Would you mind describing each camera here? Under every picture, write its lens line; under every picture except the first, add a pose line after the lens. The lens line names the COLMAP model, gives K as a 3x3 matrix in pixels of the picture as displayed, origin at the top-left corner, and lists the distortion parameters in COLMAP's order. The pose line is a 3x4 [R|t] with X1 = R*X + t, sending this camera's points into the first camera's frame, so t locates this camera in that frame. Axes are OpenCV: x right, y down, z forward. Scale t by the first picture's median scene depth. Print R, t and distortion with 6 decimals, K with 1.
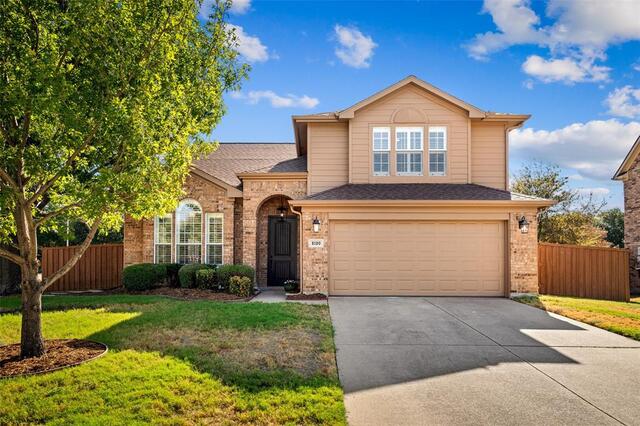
lens RADIAL K [[453.1, 0, 319.9], [0, 453.1, 214.2], [0, 0, 1]] dist [-0.008373, -0.000729]
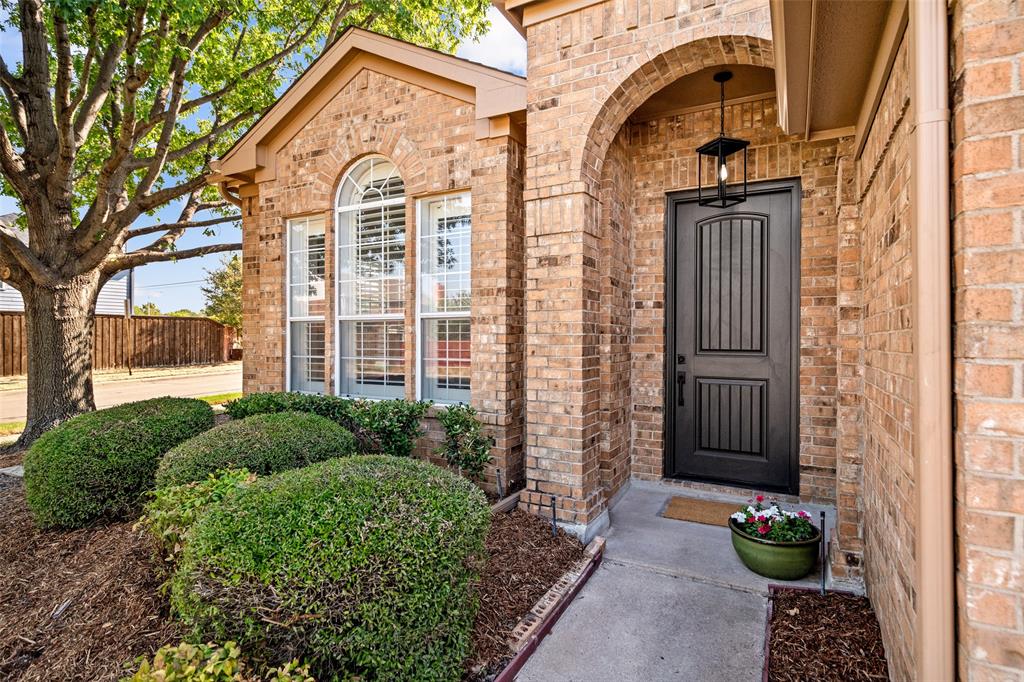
lens RADIAL K [[515.7, 0, 514.5], [0, 515.7, 341.9], [0, 0, 1]] dist [0.000952, 0.000044]
pose [[0.872282, 0.004946, -0.488978, -0.052533], [0.061790, 0.990819, 0.120250, 0.047600], [0.485084, -0.135106, 0.863968, 0.762393]]
